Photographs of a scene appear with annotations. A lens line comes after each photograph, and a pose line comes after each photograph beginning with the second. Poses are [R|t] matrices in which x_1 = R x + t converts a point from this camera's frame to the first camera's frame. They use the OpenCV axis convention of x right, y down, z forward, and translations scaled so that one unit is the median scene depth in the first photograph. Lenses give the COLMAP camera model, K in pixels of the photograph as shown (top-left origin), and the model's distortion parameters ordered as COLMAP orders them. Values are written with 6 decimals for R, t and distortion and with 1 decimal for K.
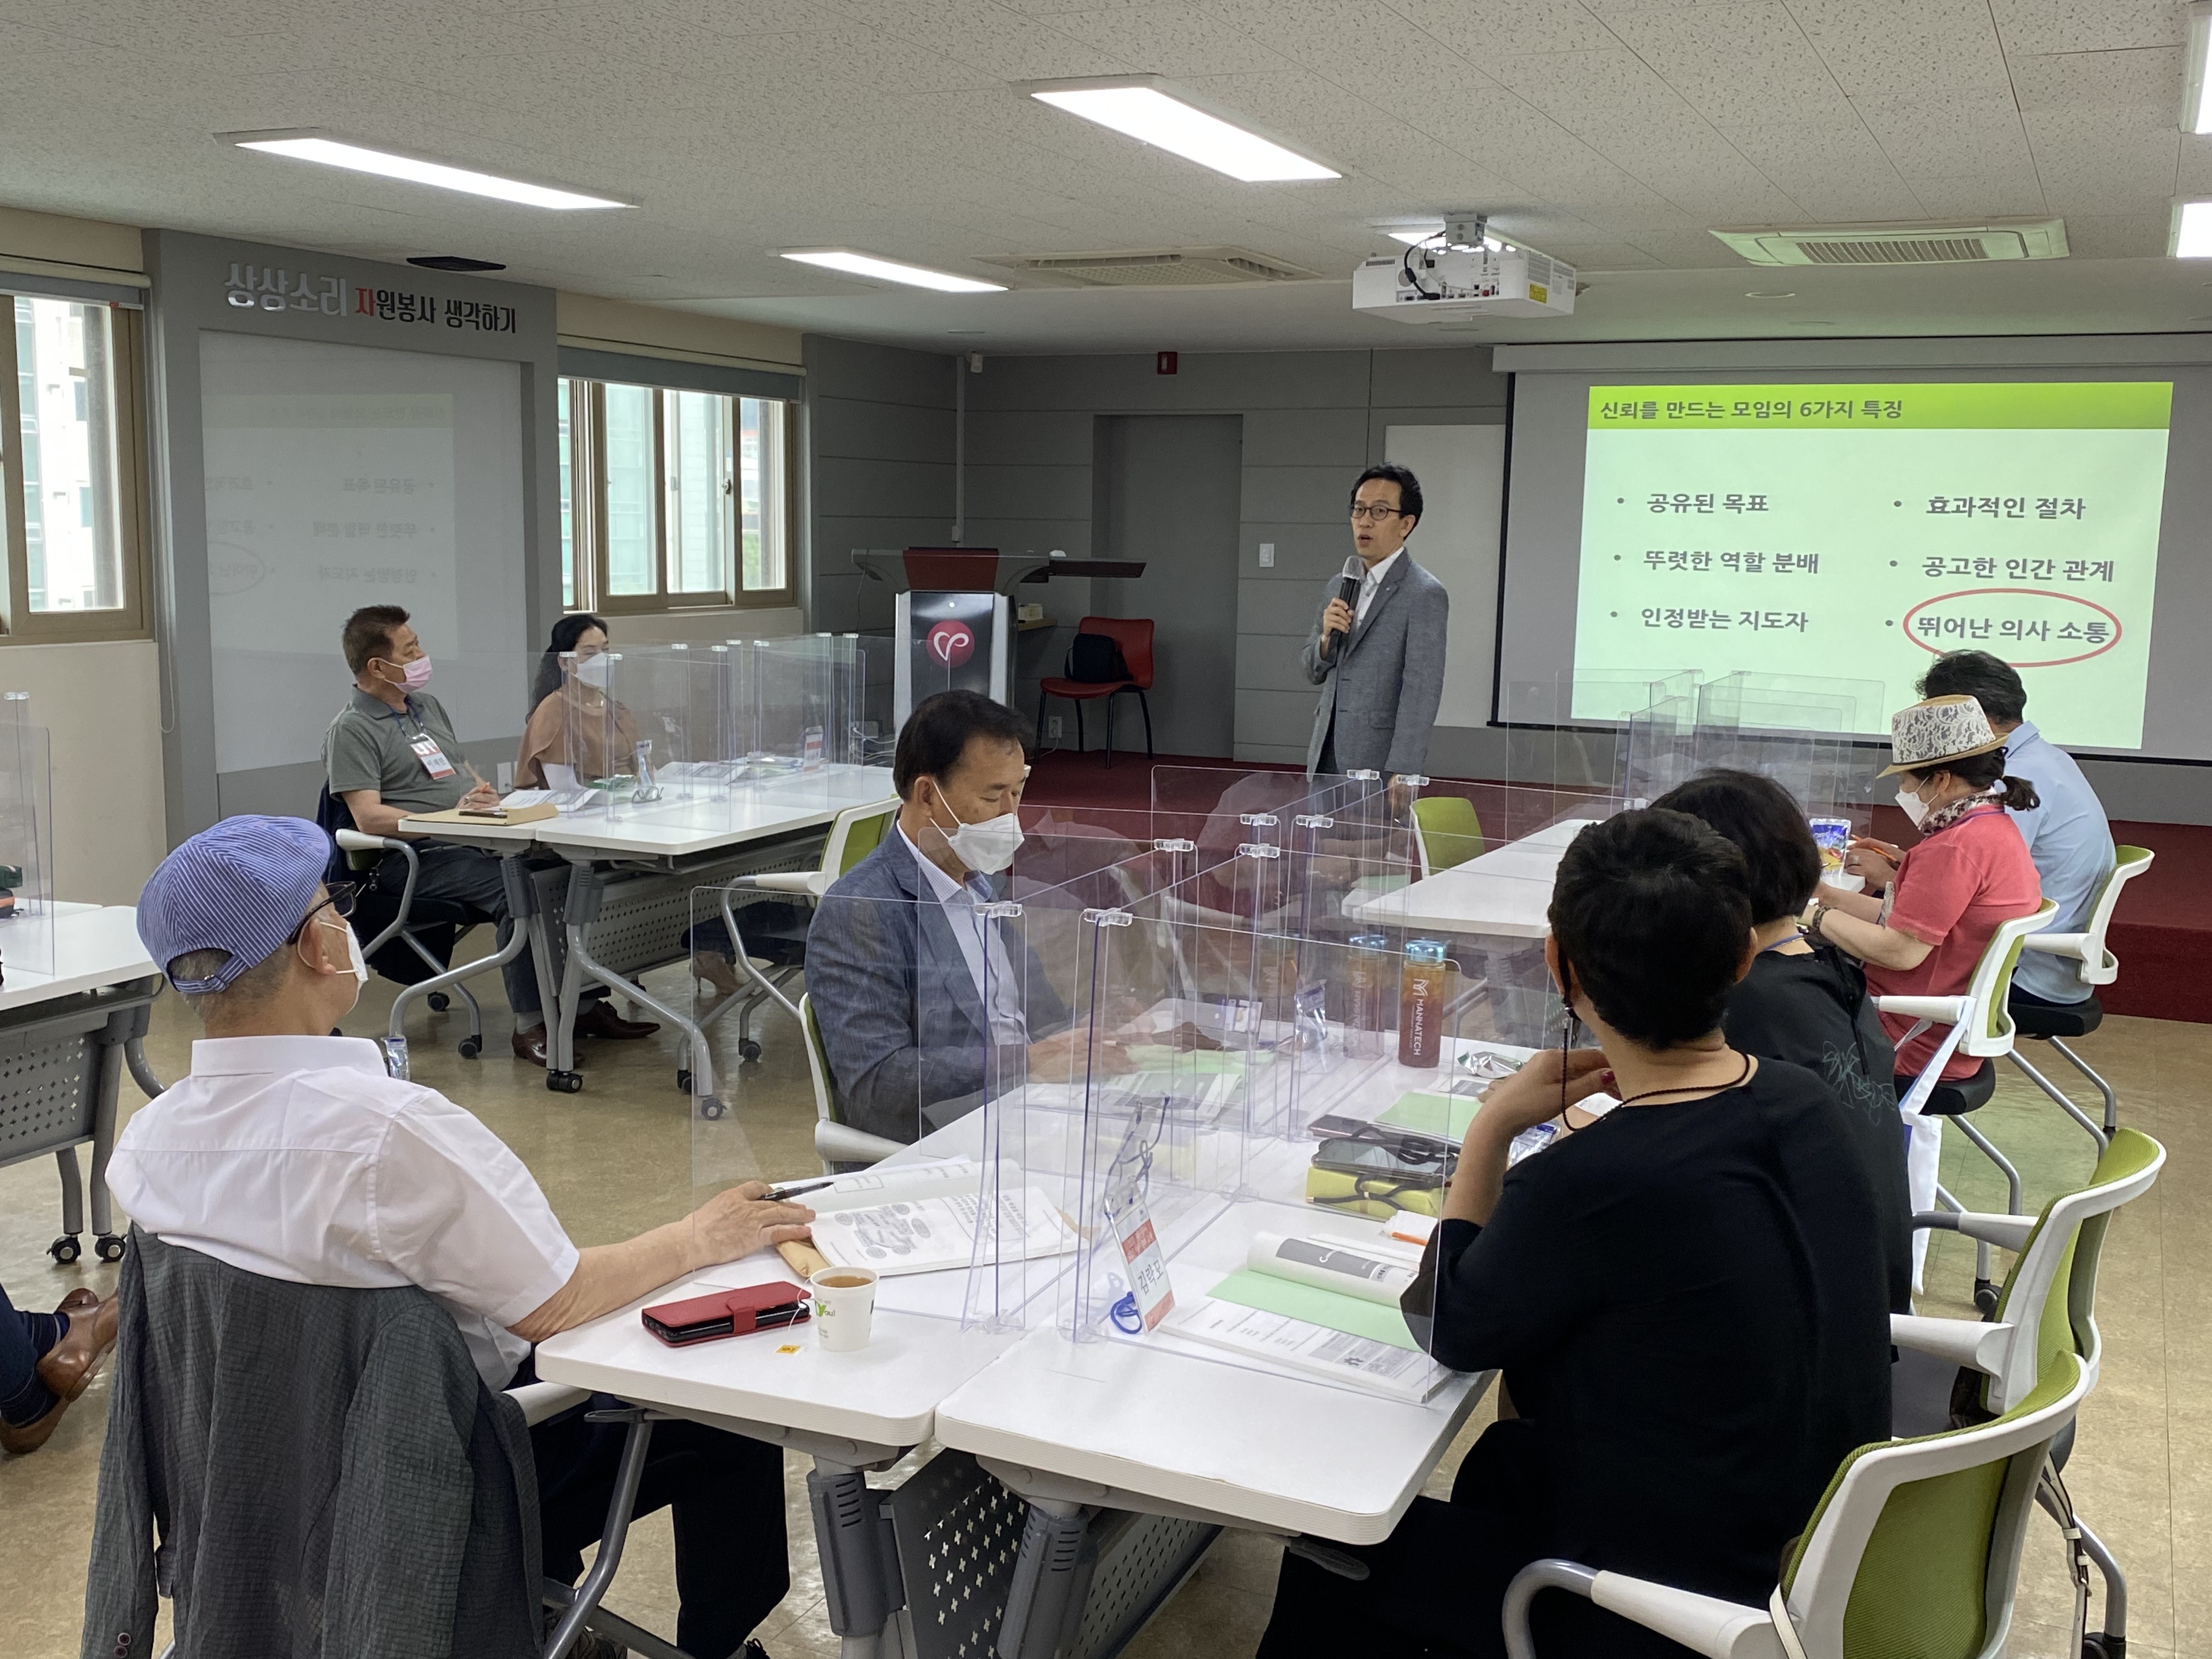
lens RADIAL K [[2233.7, 0, 1070.6], [0, 2233.7, 819.9], [0, 0, 1]] dist [0.261798, -0.721184]
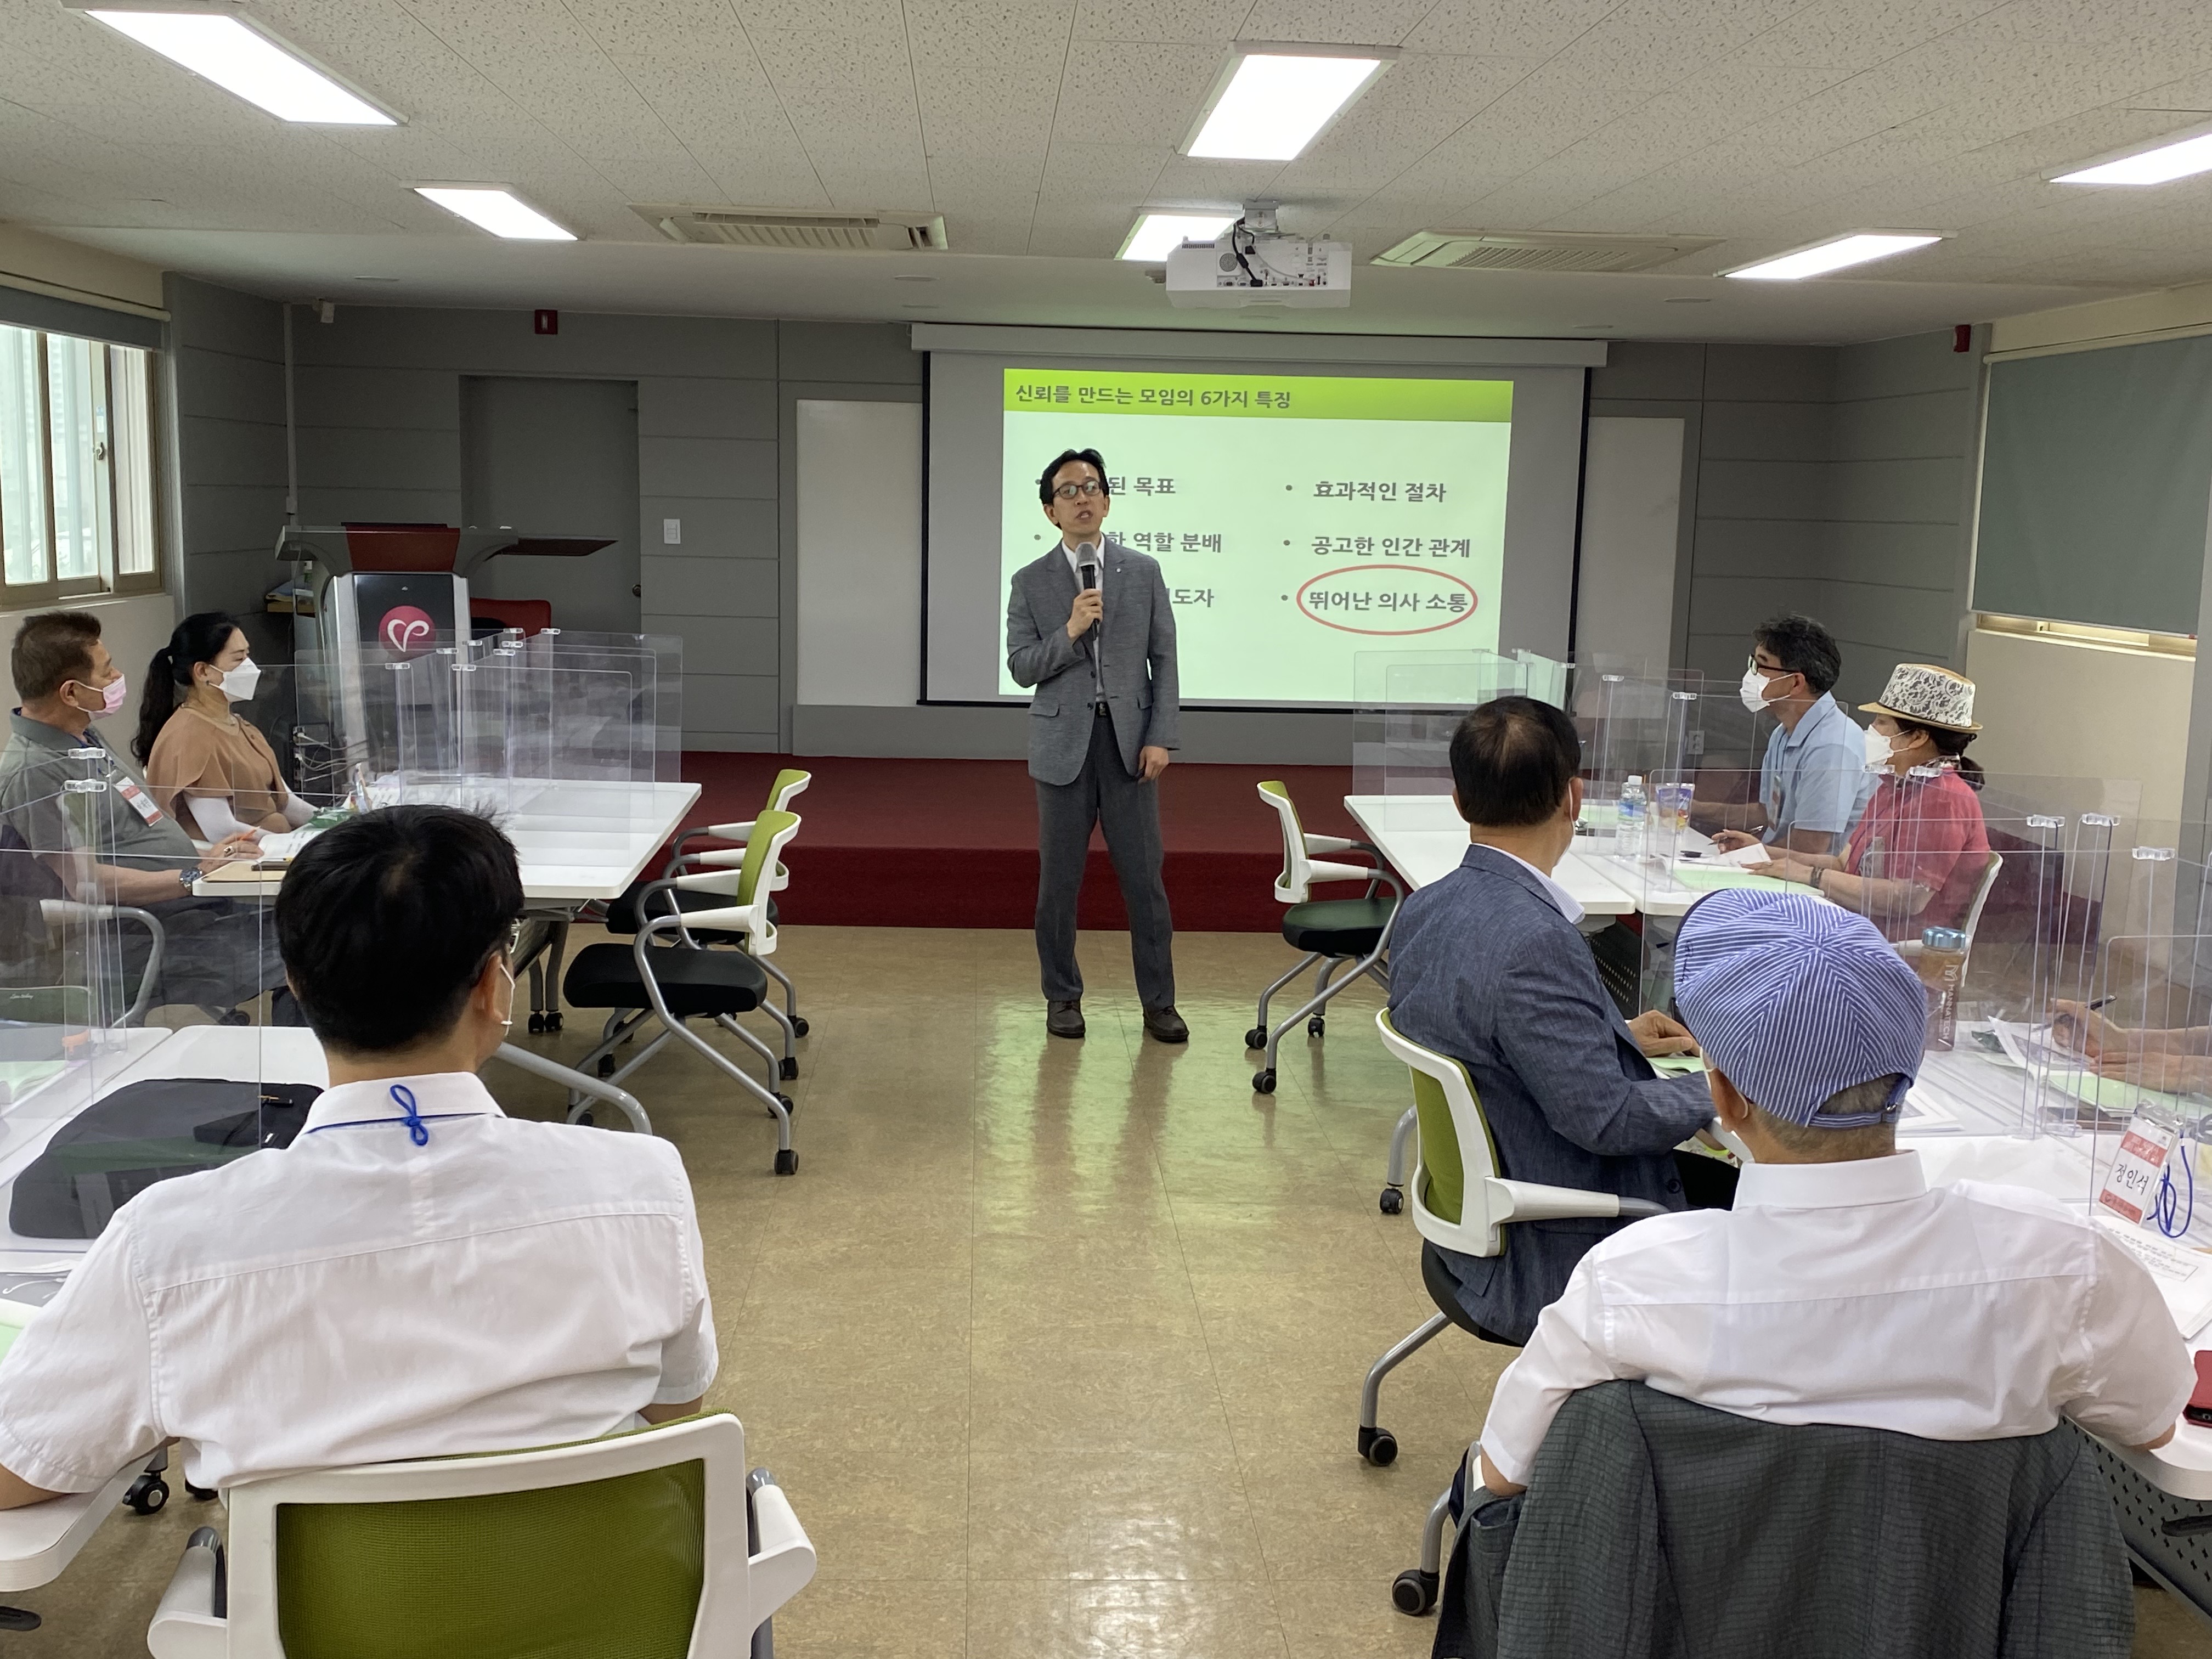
lens RADIAL K [[2246.2, 0, 1046.1], [0, 2246.2, 832.2], [0, 0, 1]] dist [0.161875, -0.272775]
pose [[0.892888, -0.063785, 0.445738, -0.233124], [0.054867, 0.997952, 0.032900, -0.016242], [-0.446924, -0.004920, 0.894559, 0.087560]]
